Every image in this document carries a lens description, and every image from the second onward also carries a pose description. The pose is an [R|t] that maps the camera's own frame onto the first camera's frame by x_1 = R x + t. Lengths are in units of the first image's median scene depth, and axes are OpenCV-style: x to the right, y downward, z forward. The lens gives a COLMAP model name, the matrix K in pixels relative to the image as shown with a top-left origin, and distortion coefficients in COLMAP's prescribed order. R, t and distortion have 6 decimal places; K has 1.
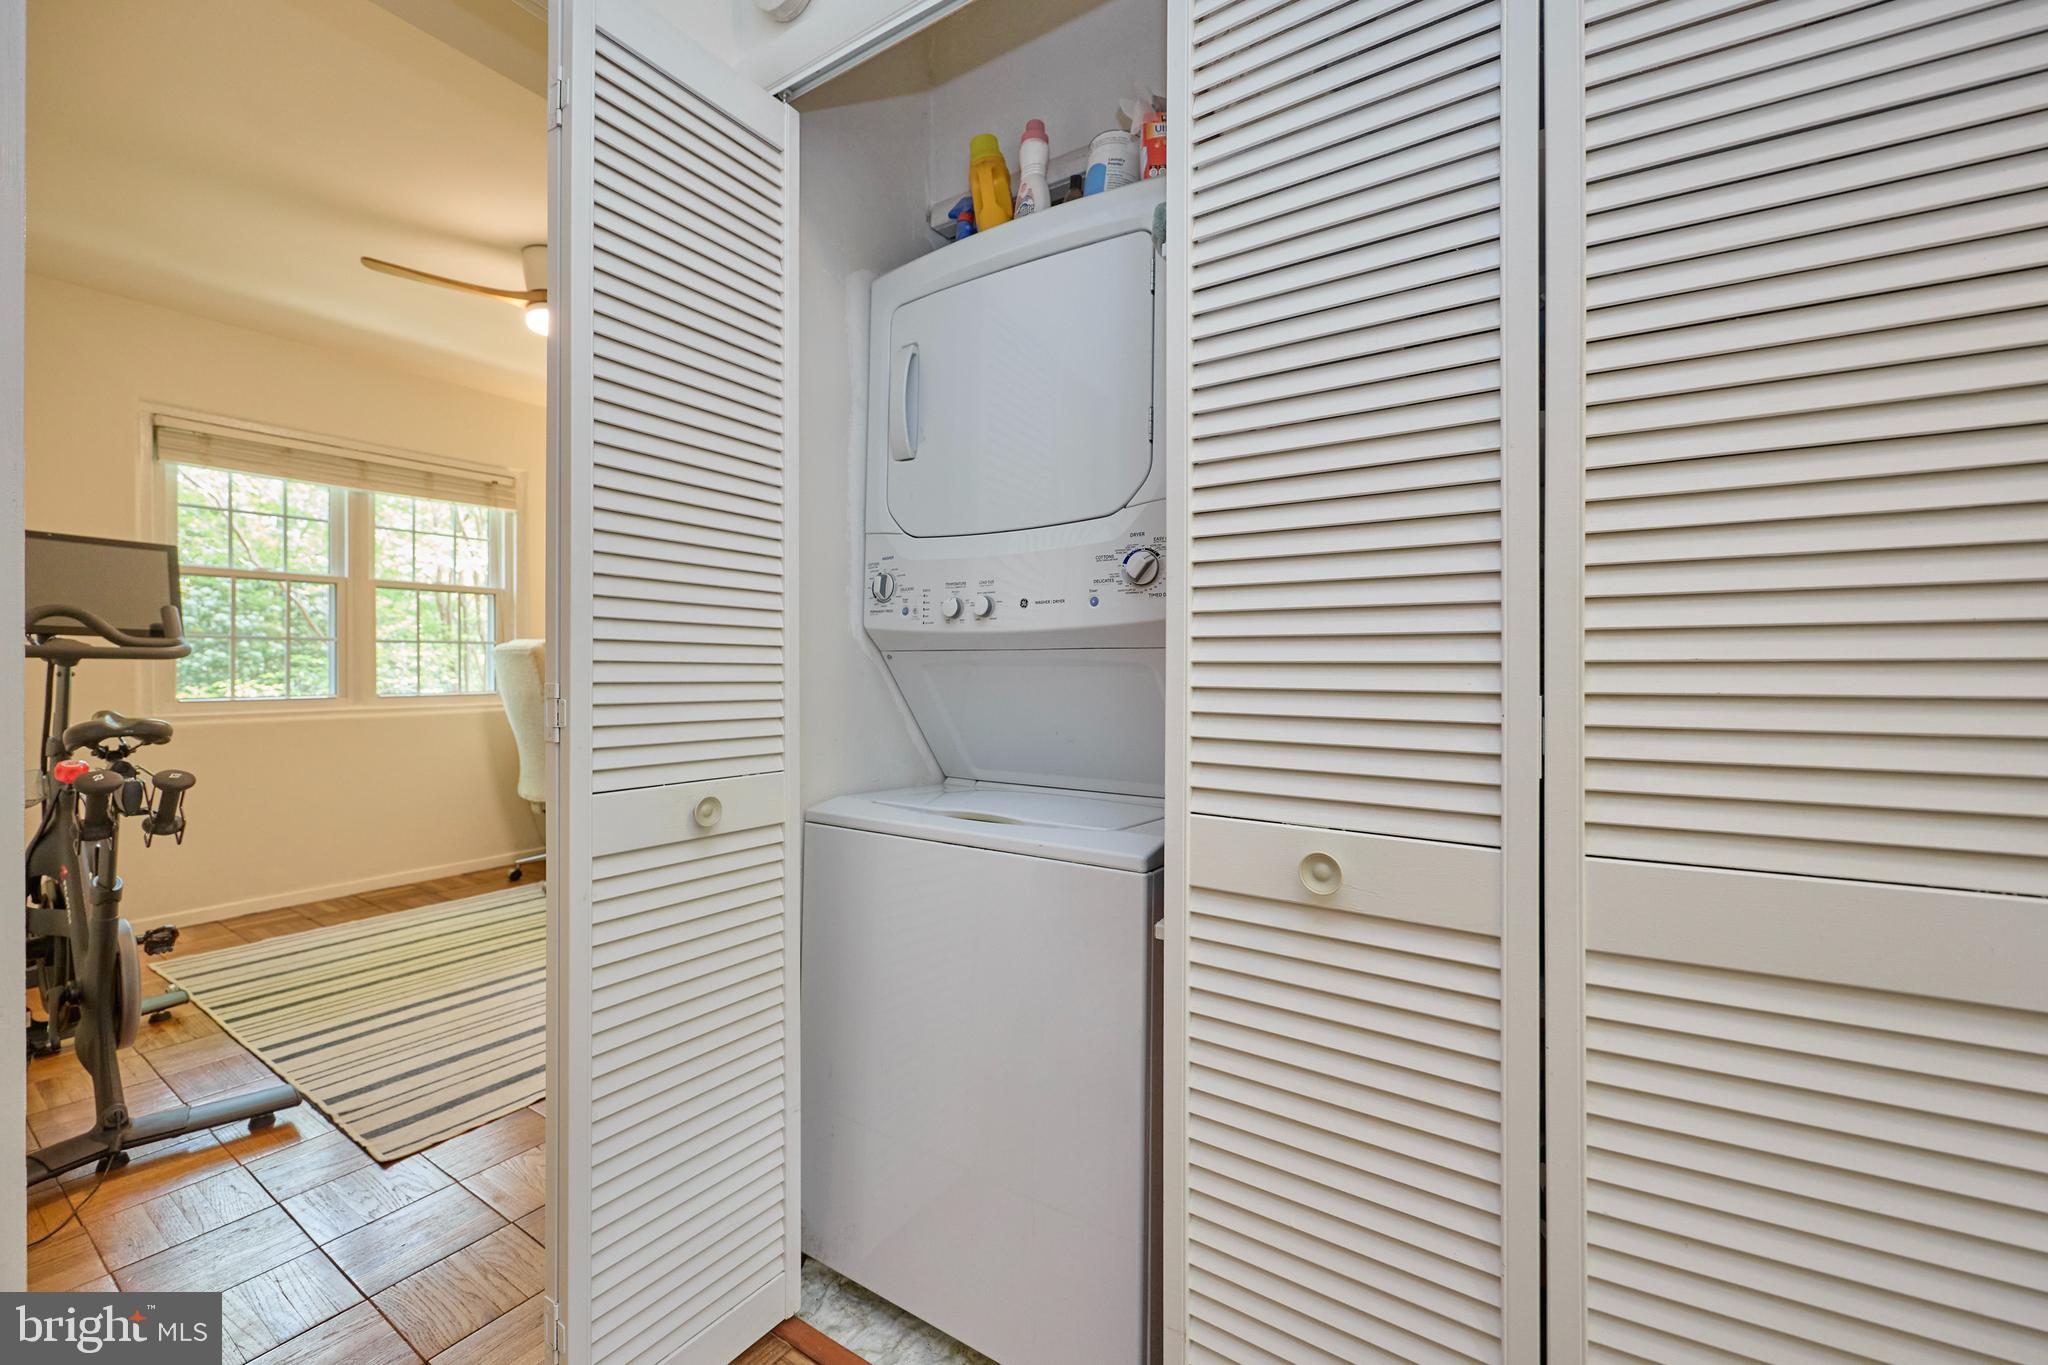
lens RADIAL K [[820.5, 0, 1032.3], [0, 820.5, 665.5], [0, 0, 1]] dist [-0.001652, 0.001177]
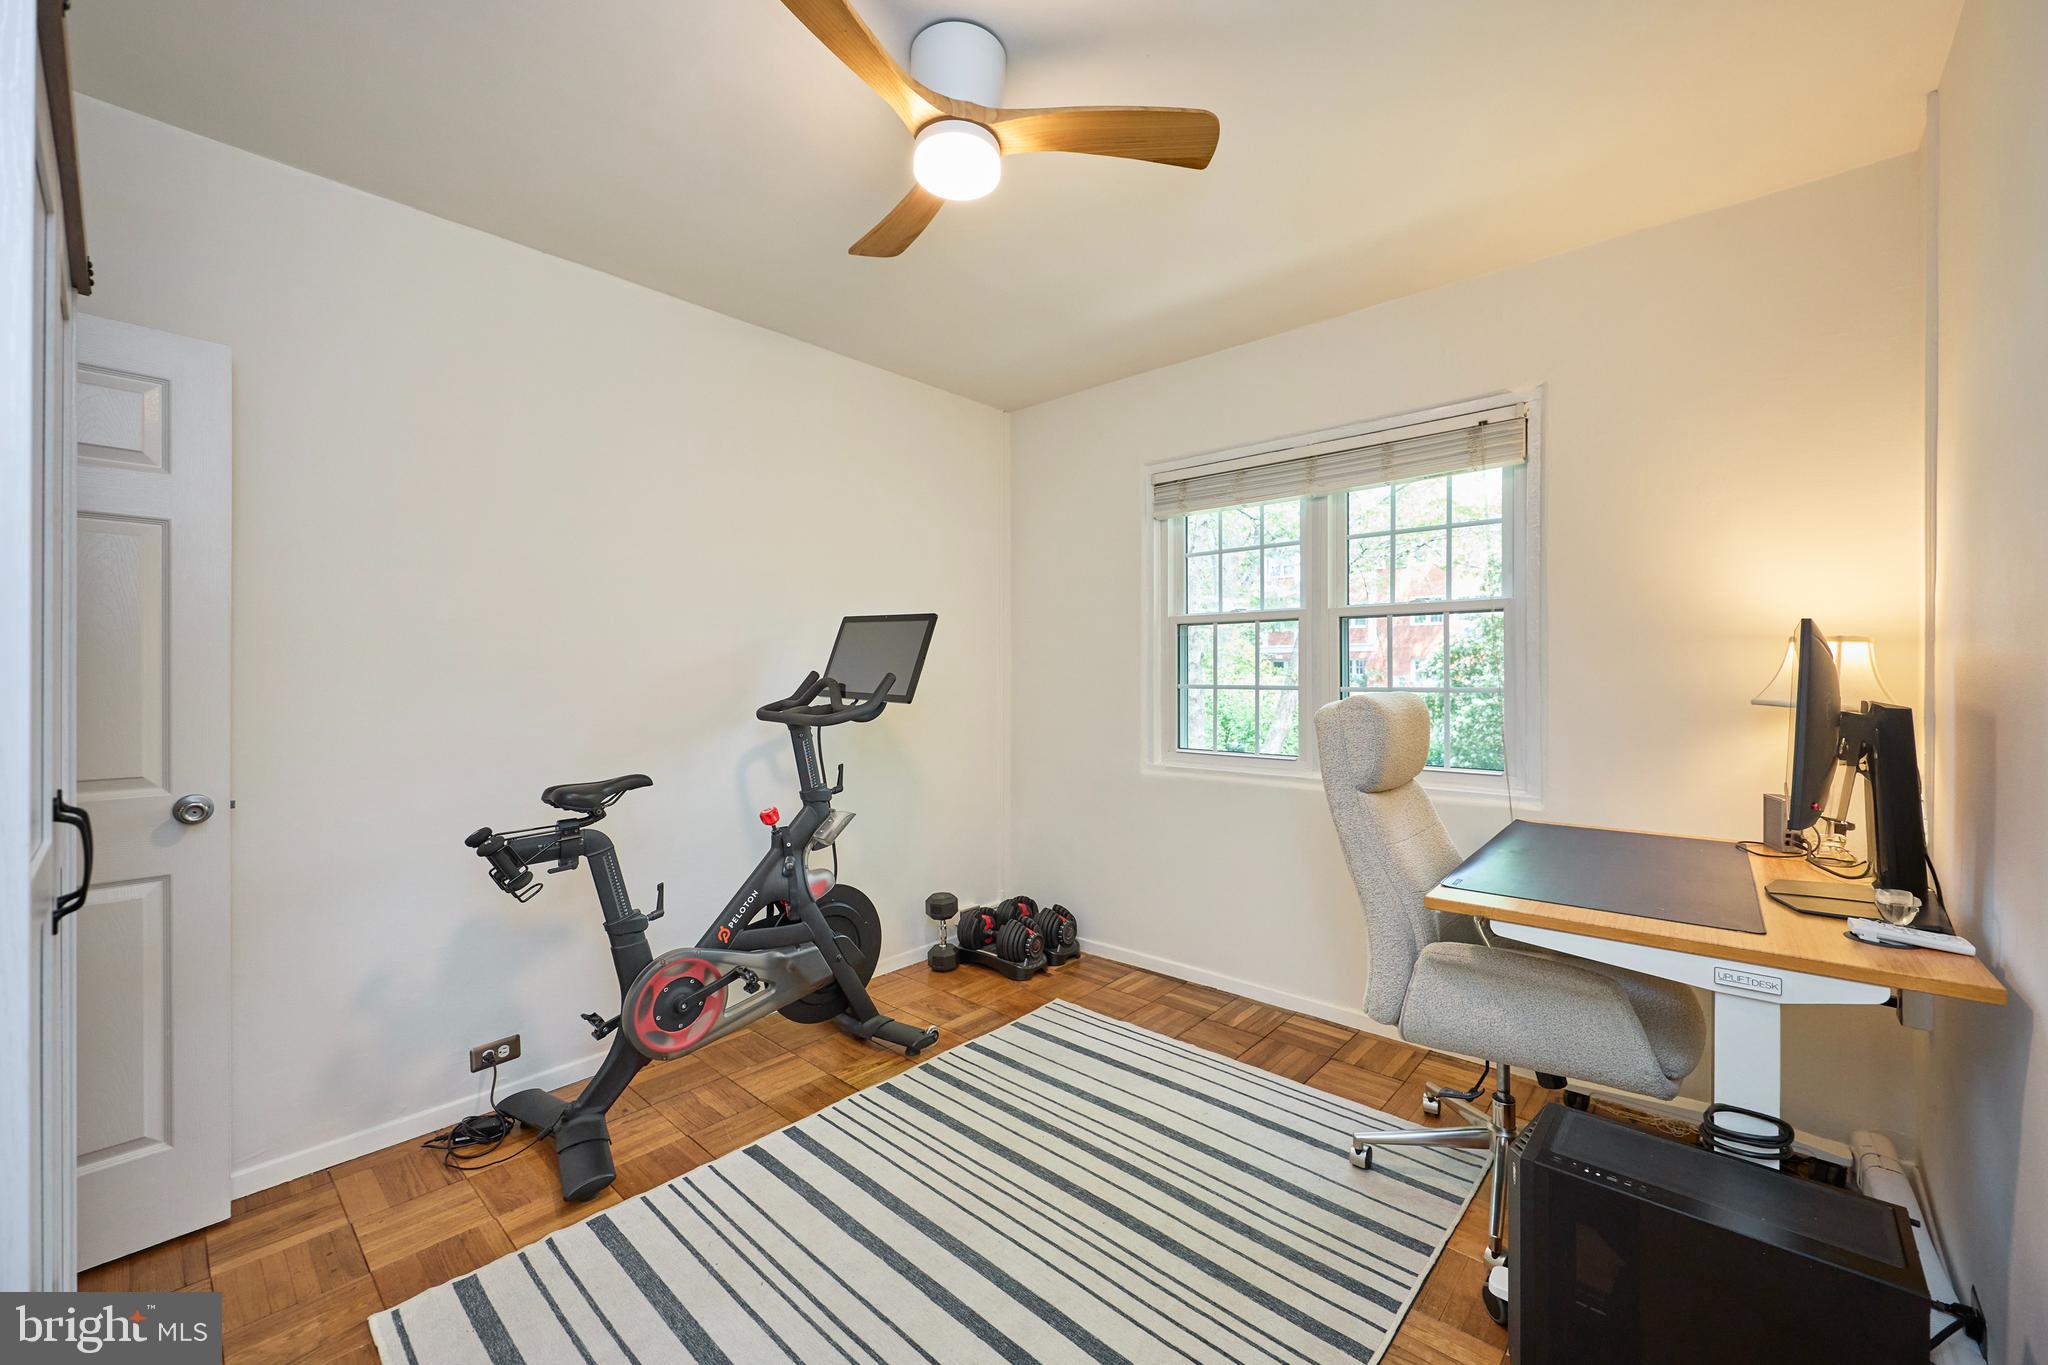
lens RADIAL K [[820.5, 0, 1021.9], [0, 820.5, 675.2], [0, 0, 1]] dist [-0.001652, 0.001177]
pose [[-0.161951, 0.001483, -0.986798, -0.020901], [0.000435, 0.999999, 0.001432, -0.074780], [0.986799, -0.000197, -0.161951, 1.432332]]
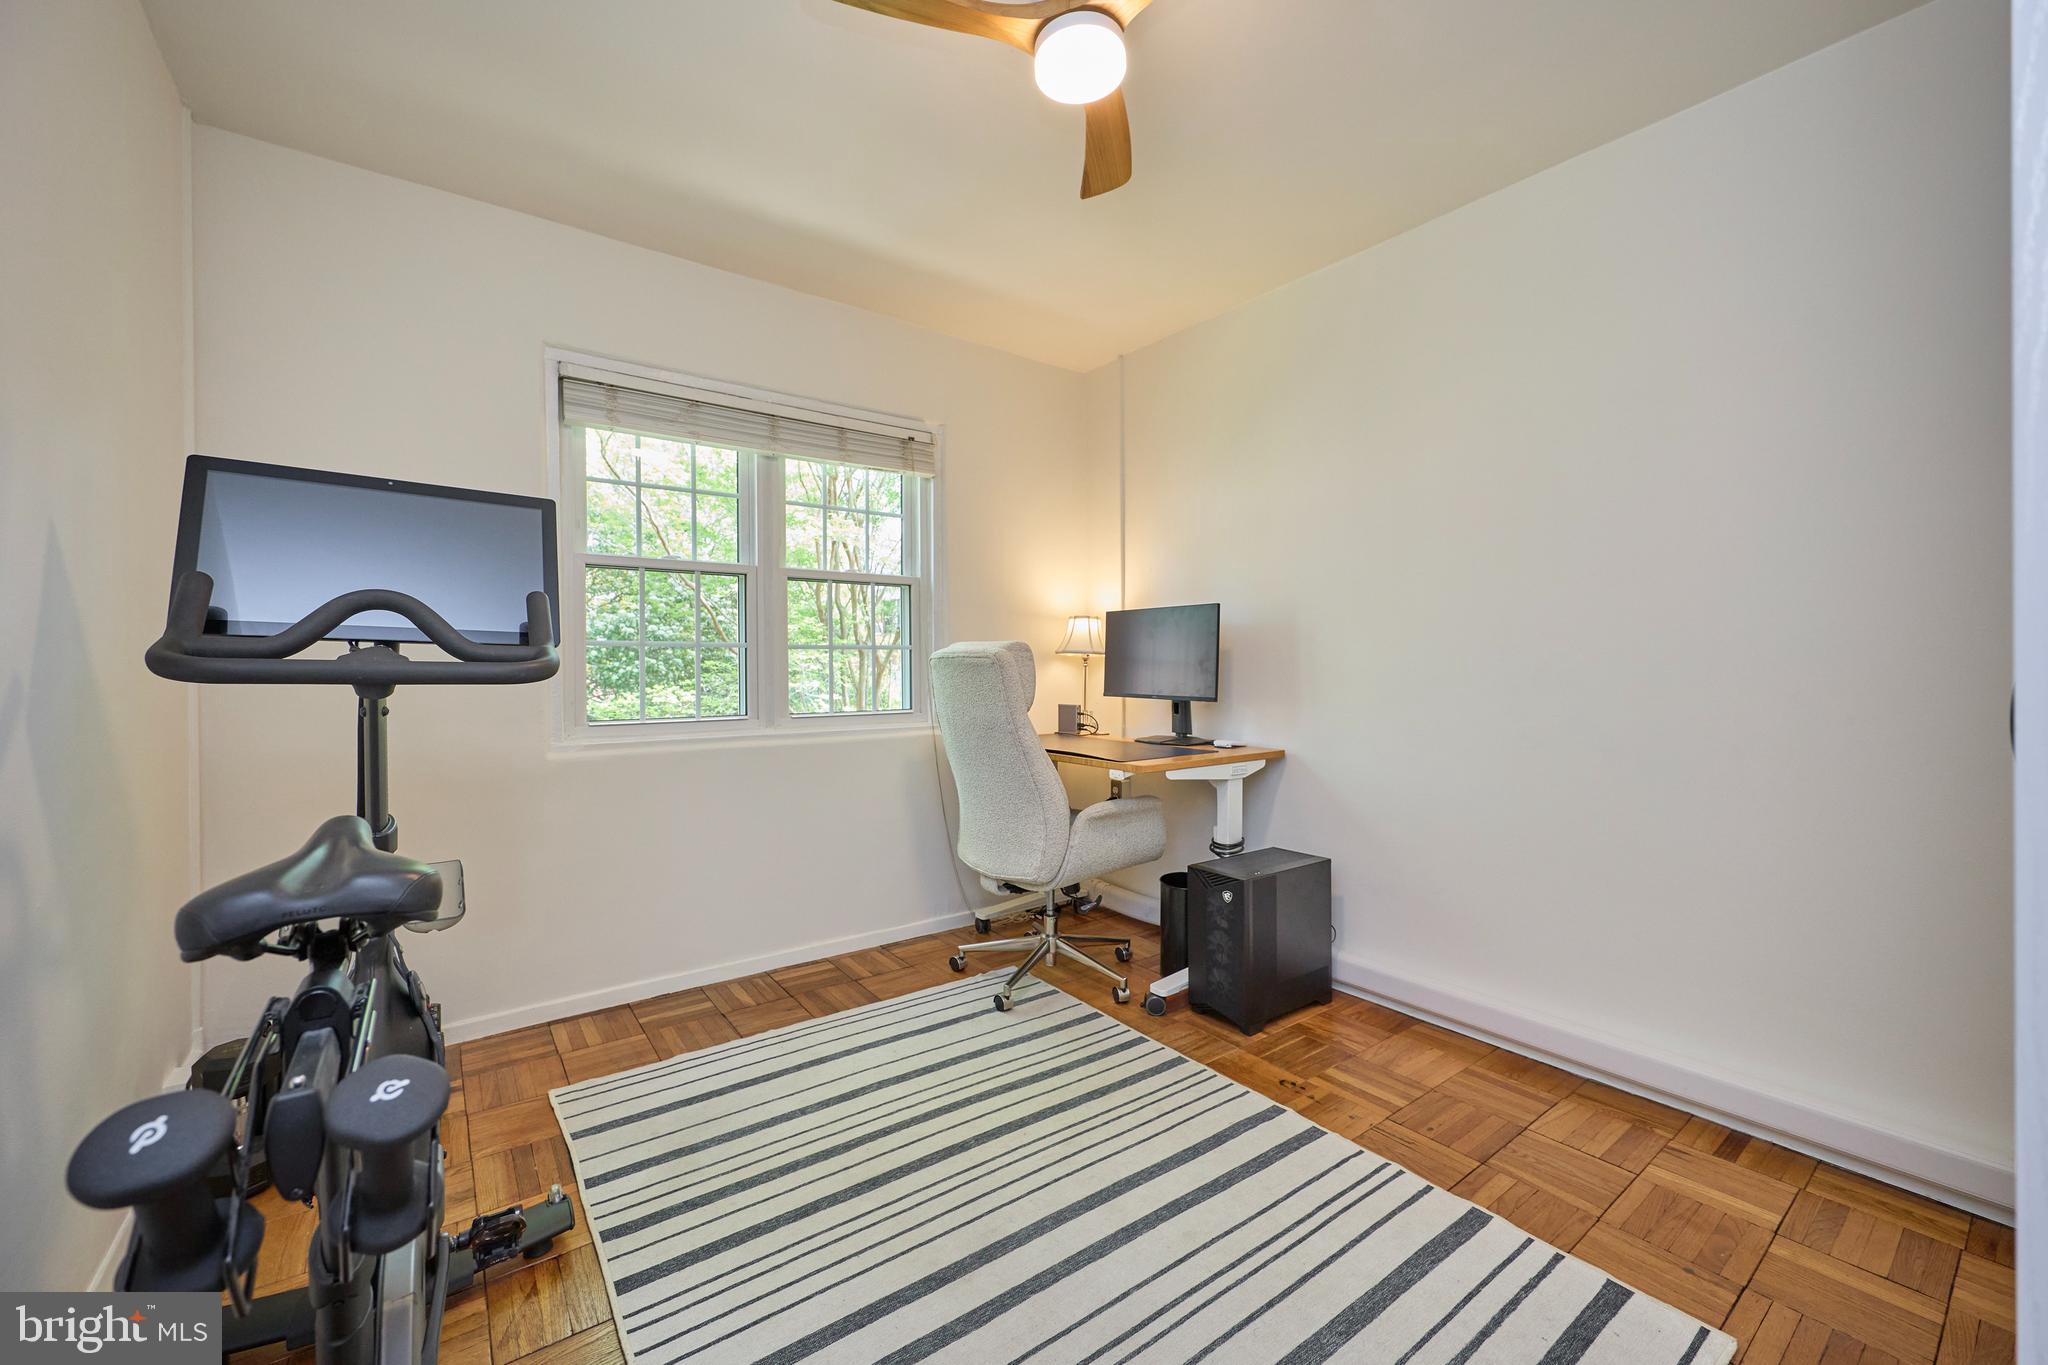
lens RADIAL K [[820.5, 0, 1034.3], [0, 820.5, 675.9], [0, 0, 1]] dist [-0.001652, 0.001177]
pose [[0.938618, -0.000722, -0.344958, -0.530532], [0.004994, 0.999921, 0.011497, -0.016938], [0.344923, -0.012514, 0.938548, 0.592724]]
